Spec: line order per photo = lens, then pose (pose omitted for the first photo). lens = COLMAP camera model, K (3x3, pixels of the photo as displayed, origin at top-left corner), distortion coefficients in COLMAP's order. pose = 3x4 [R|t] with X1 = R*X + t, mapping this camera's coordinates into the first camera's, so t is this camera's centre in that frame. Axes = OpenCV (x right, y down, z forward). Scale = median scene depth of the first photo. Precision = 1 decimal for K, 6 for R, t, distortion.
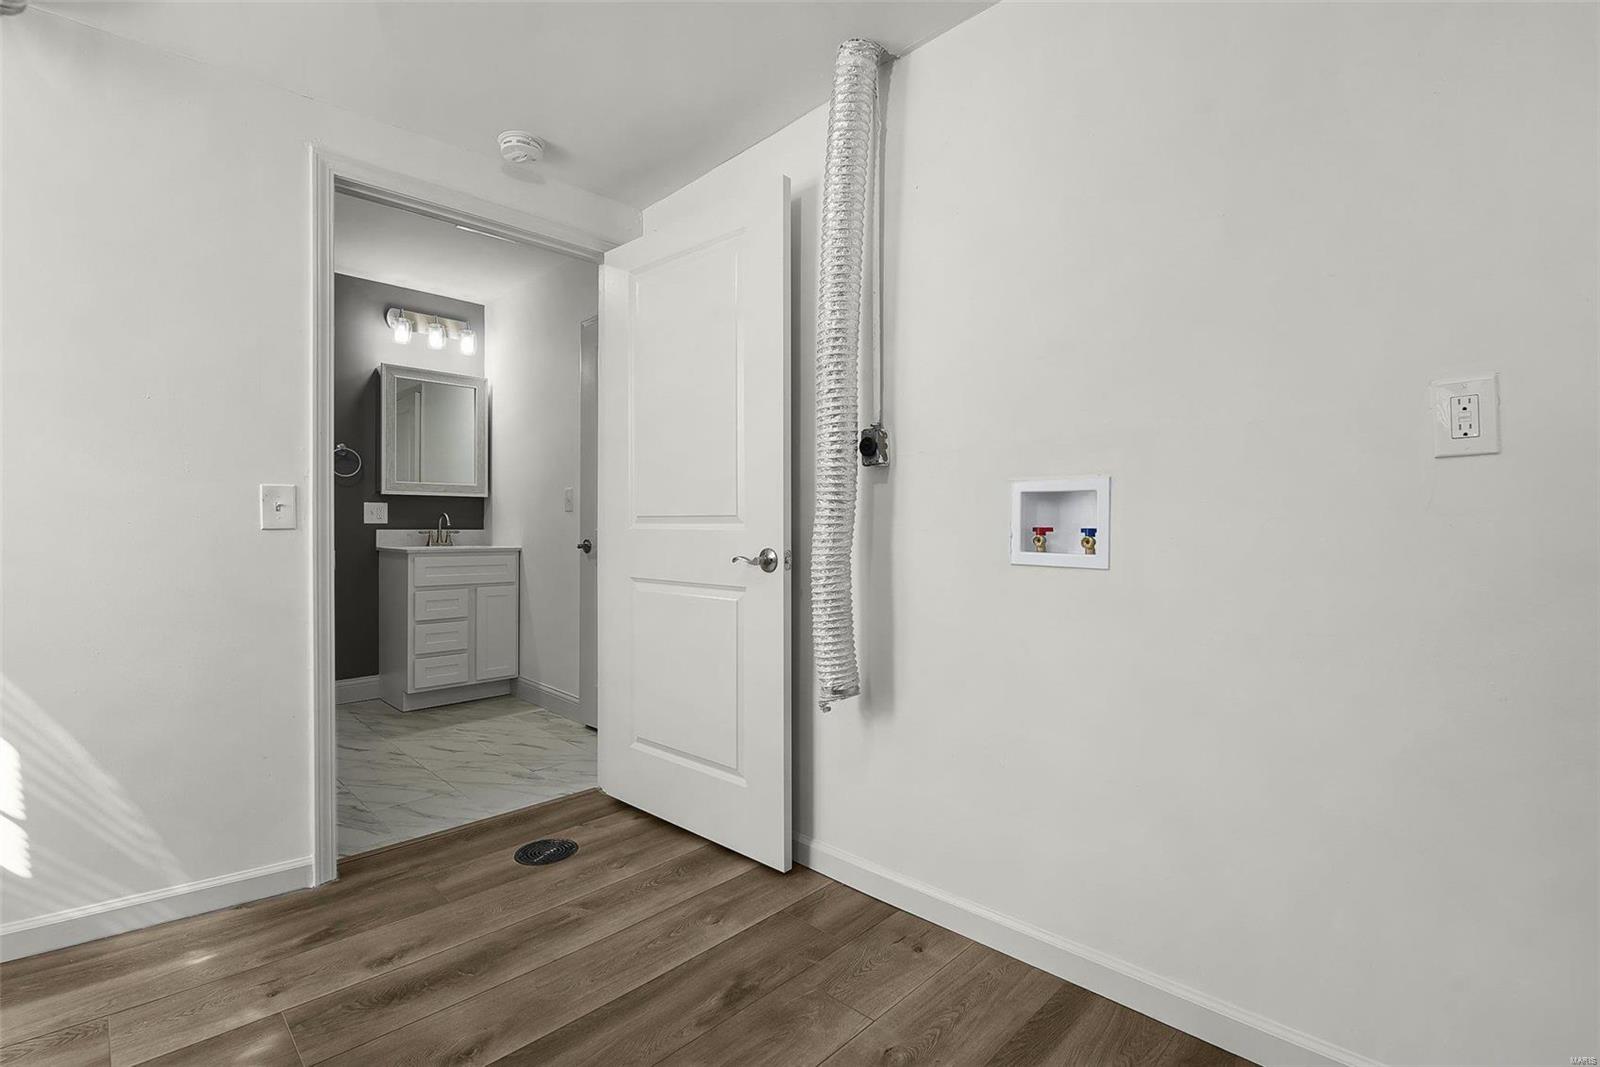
lens RADIAL K [[718.1, 0, 803.0], [0, 718.1, 527.8], [0, 0, 1]] dist [0.001263, -0.009305]
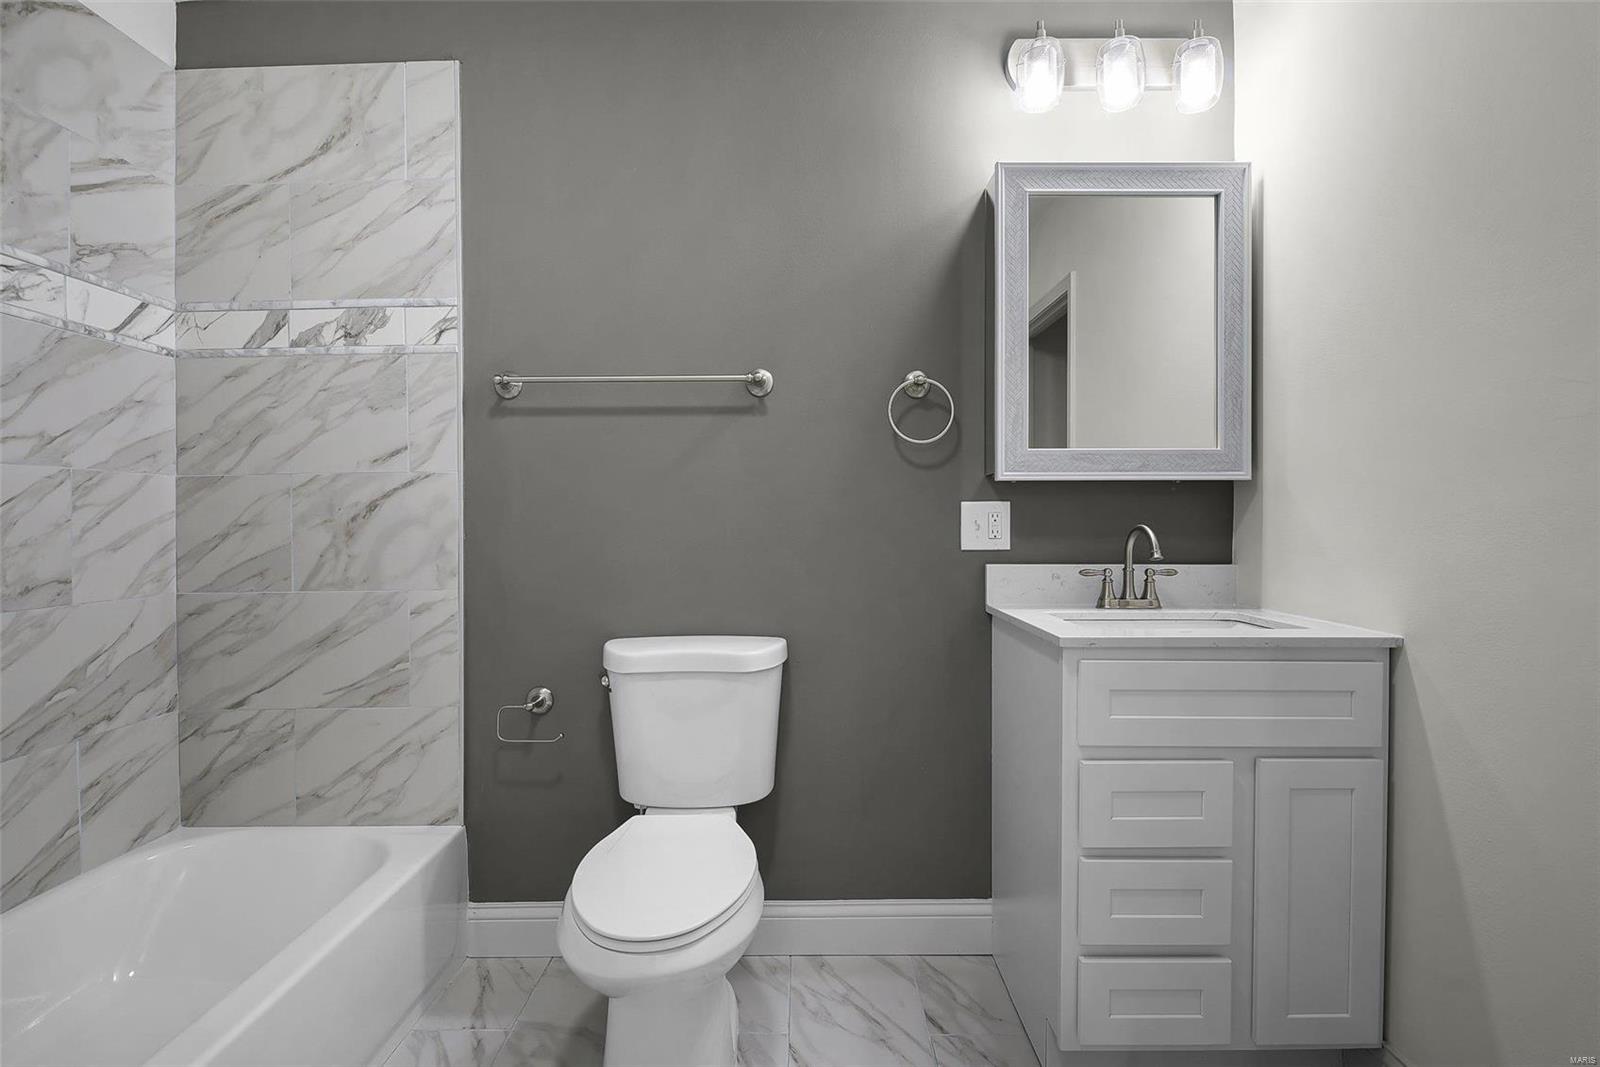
lens RADIAL K [[799.2, 0, 806.6], [0, 799.2, 530.6], [0, 0, 1]] dist [0.012003, -0.010964]
pose [[0.711827, 0.005352, -0.702335, -0.329855], [0.002265, 0.999948, 0.009915, -0.022116], [0.702351, -0.008649, 0.711778, 0.574647]]
